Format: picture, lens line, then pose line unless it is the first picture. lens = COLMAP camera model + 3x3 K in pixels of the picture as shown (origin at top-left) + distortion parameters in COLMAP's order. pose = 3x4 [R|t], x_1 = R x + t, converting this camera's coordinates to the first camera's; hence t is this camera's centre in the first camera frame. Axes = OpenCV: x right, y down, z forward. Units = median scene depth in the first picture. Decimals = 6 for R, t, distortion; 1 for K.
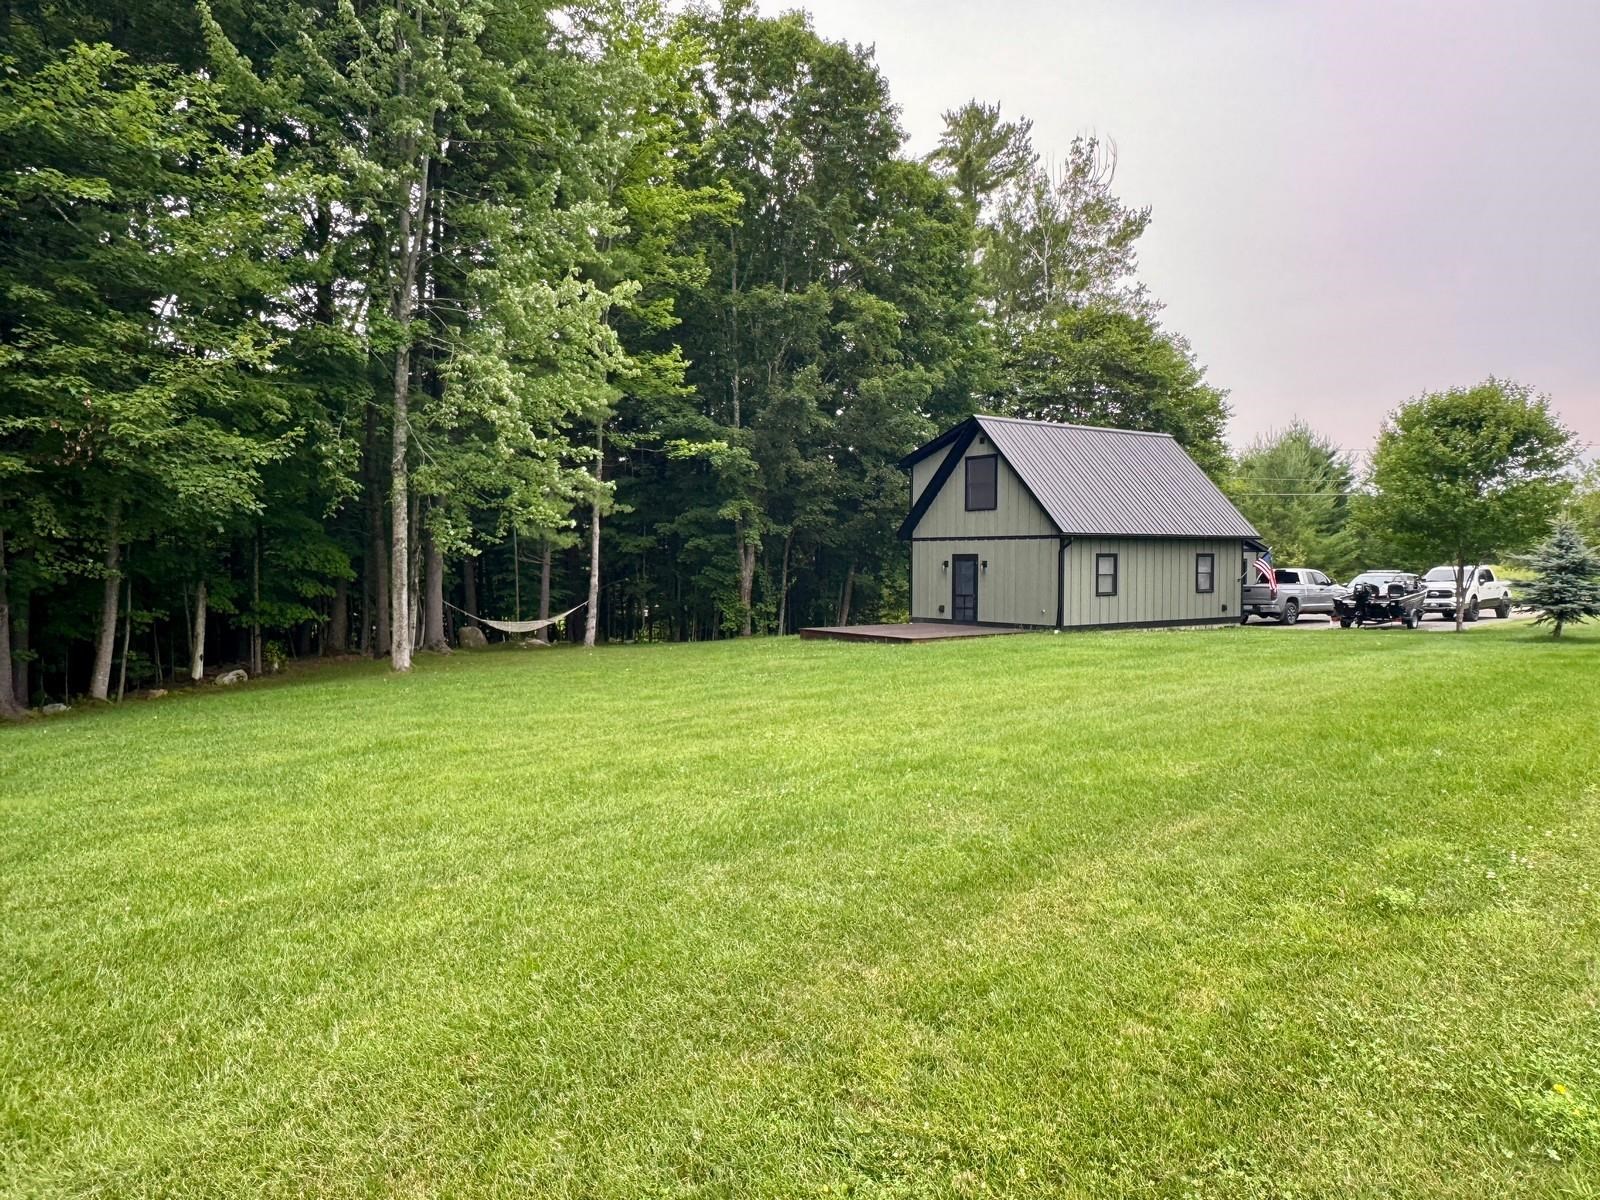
lens RADIAL K [[1116.5, 0, 798.8], [0, 1116.5, 600.9], [0, 0, 1]] dist [0.007001, -0.005886]
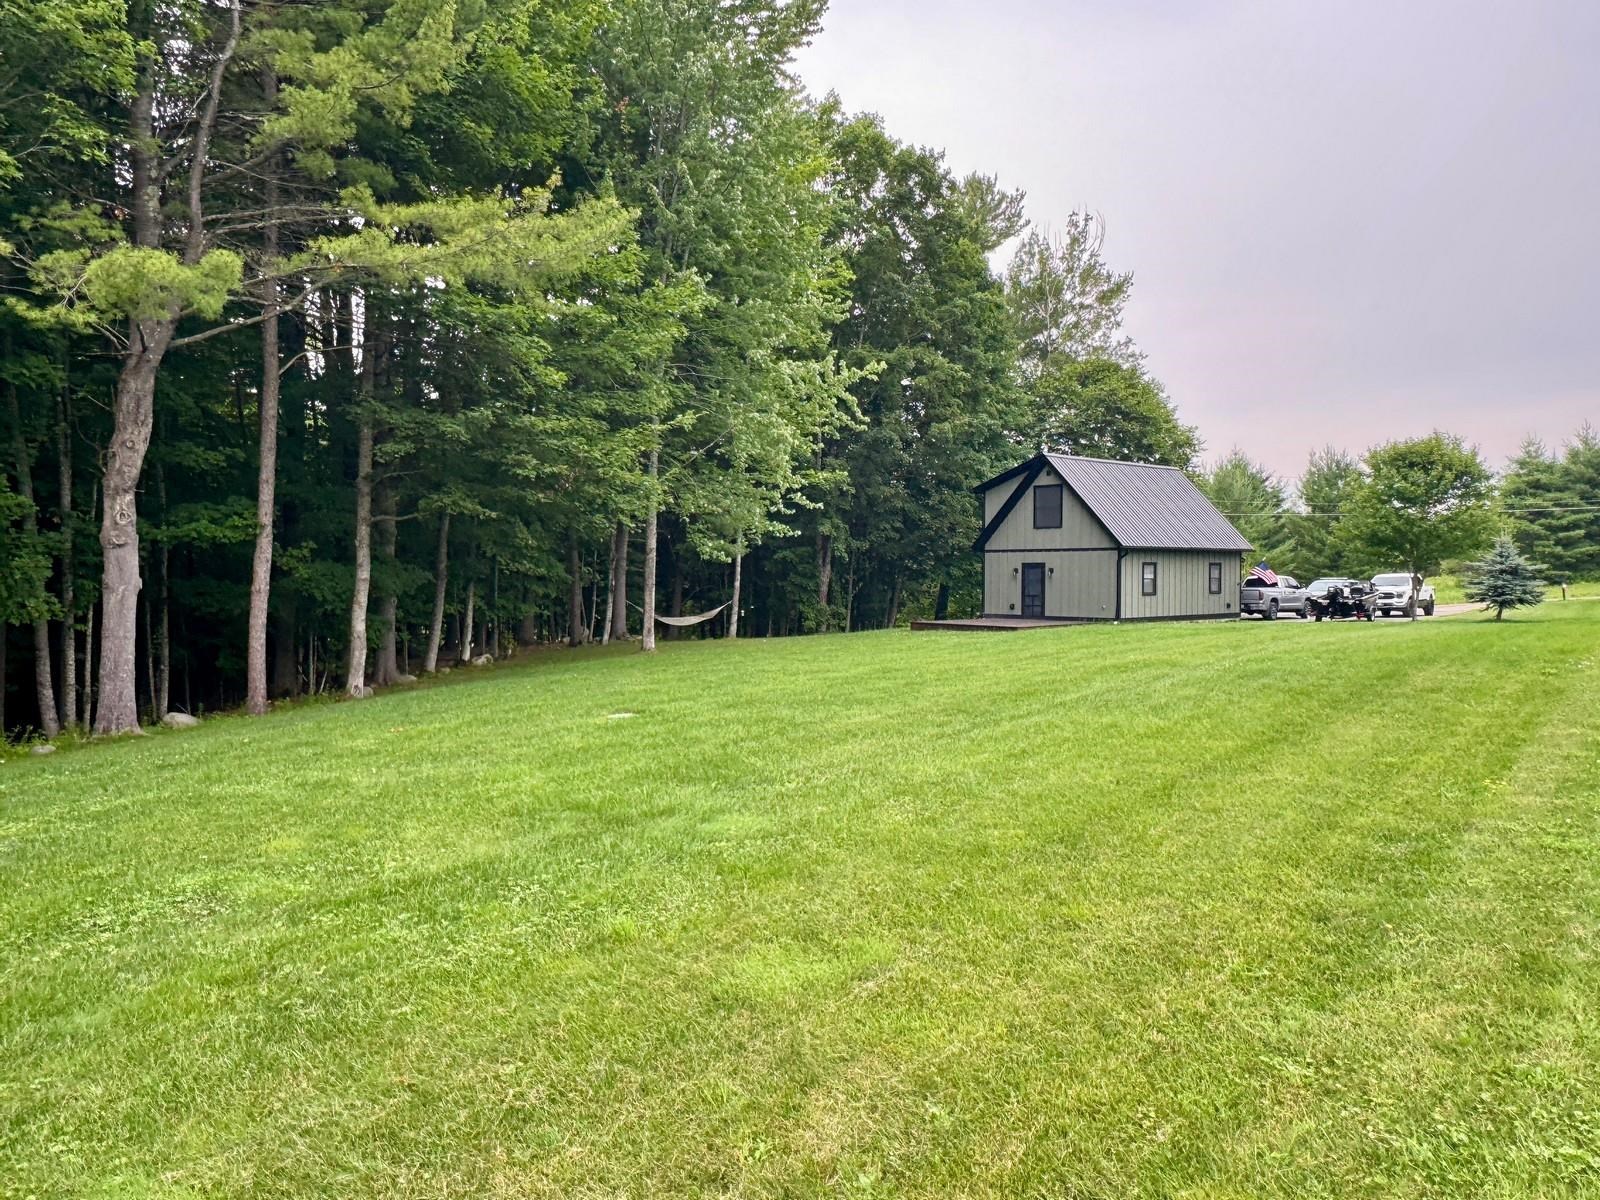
lens RADIAL K [[1116.5, 0, 802.4], [0, 1116.5, 595.3], [0, 0, 1]] dist [0.007001, -0.005886]
pose [[0.996156, -0.000735, 0.087593, -0.214321], [0.002274, 0.999845, -0.017466, 0.015621], [-0.087567, 0.017598, 0.996003, -0.221571]]
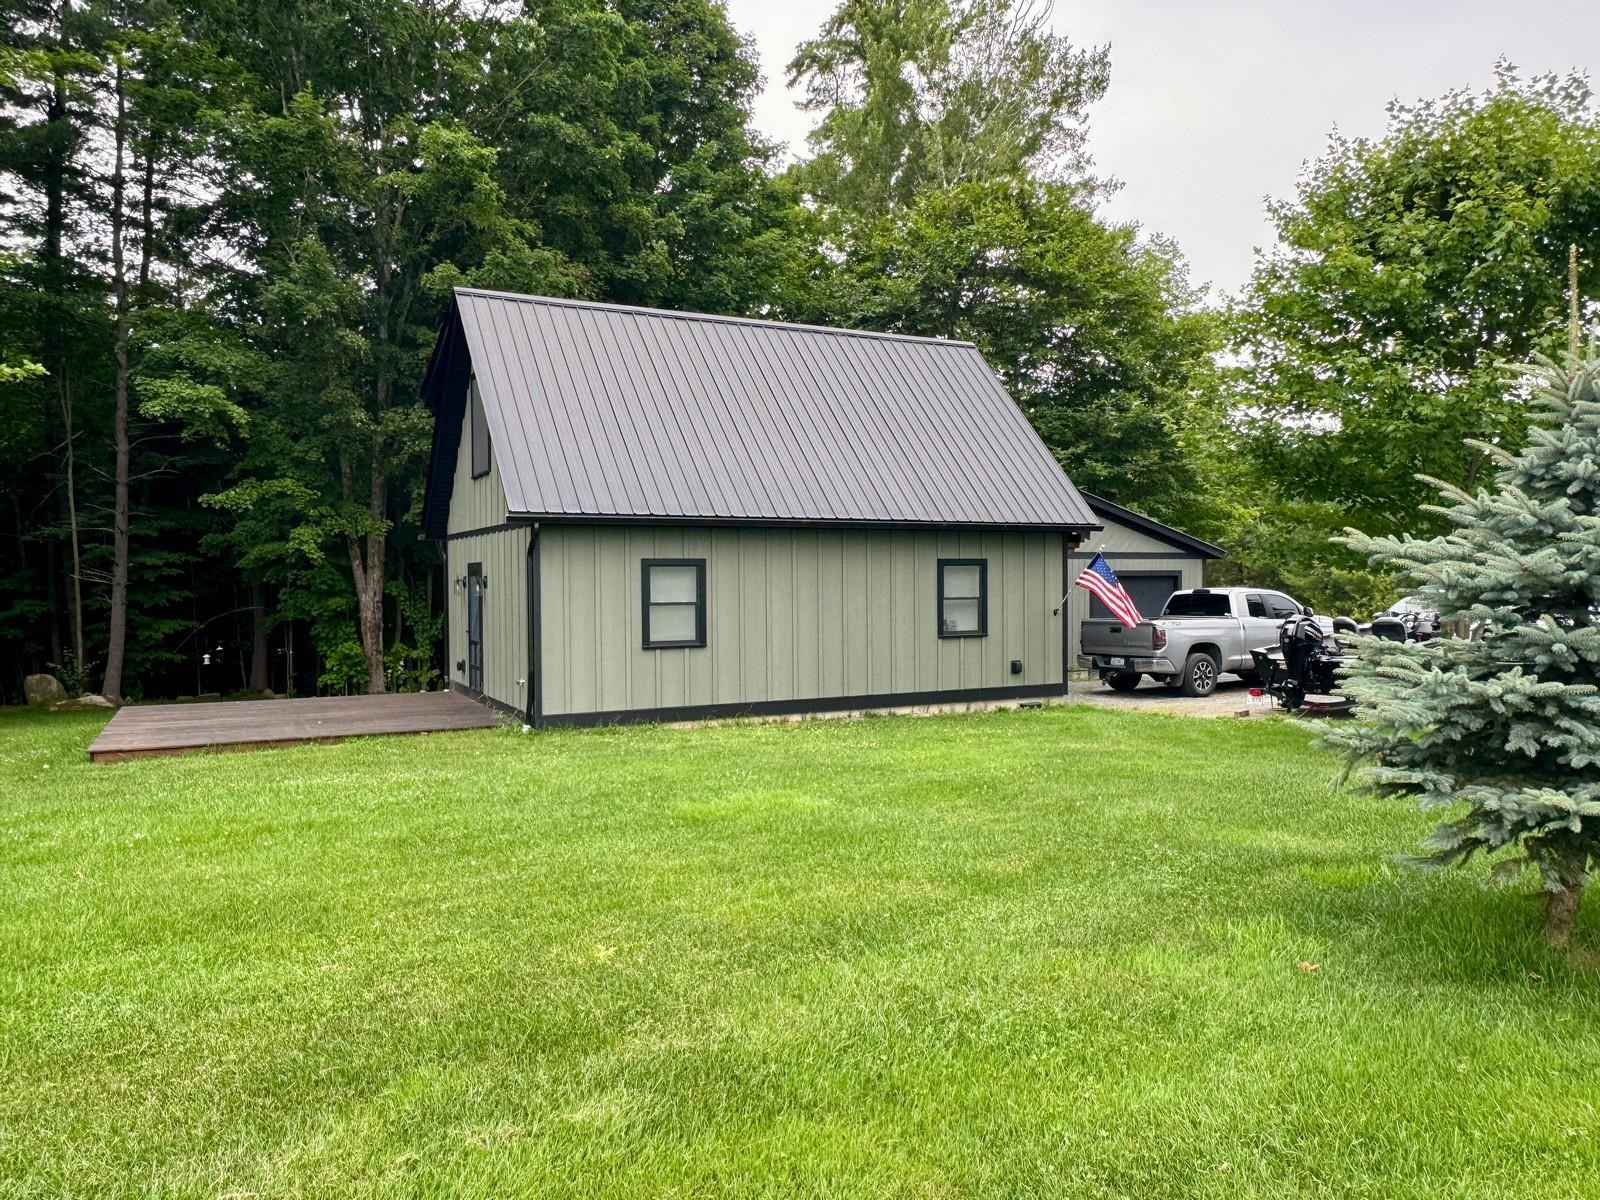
lens RADIAL K [[1116.5, 0, 797.6], [0, 1116.5, 598.5], [0, 0, 1]] dist [0.007001, -0.005886]
pose [[0.987018, -0.001173, -0.160605, 0.370384], [-0.001695, 0.999842, -0.017718, -0.015847], [0.160601, 0.017761, 0.986860, 0.499486]]
